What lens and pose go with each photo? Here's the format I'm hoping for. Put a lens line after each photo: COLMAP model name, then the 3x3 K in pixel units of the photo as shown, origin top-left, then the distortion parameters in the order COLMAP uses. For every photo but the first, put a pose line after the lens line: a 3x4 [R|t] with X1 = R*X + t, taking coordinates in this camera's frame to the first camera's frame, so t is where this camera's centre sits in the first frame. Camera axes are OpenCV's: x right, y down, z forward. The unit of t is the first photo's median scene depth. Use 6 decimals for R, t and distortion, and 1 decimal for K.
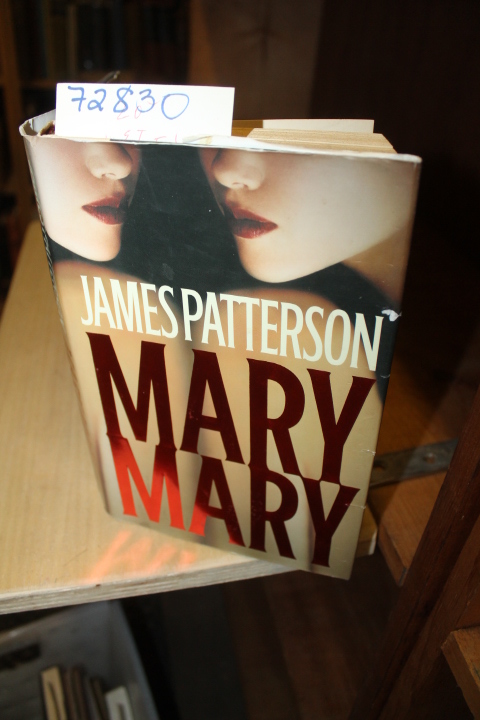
lens RADIAL K [[617.9, 0, 233.5], [0, 617.9, 340.0], [0, 0, 1]] dist [-0.137380, 0.111444]
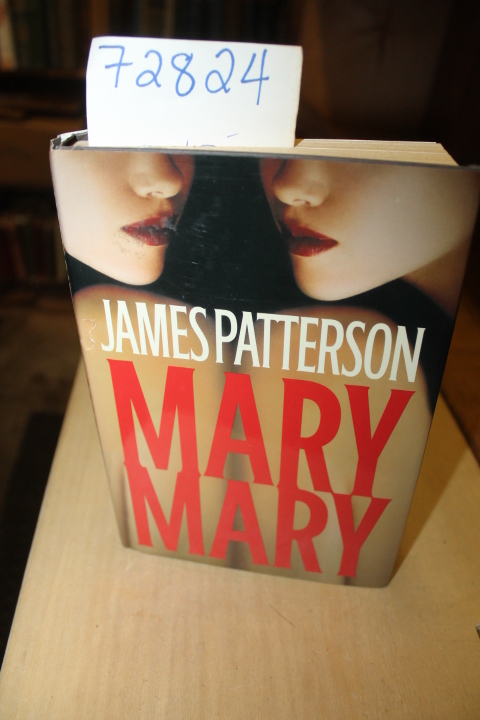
lens RADIAL K [[617.9, 0, 236.3], [0, 617.9, 340.8], [0, 0, 1]] dist [-0.137380, 0.111444]
pose [[0.991702, -0.053792, 0.116761, -0.165753], [0.054948, 0.998467, -0.006699, -0.026505], [-0.116222, 0.013059, 0.993137, 0.046579]]
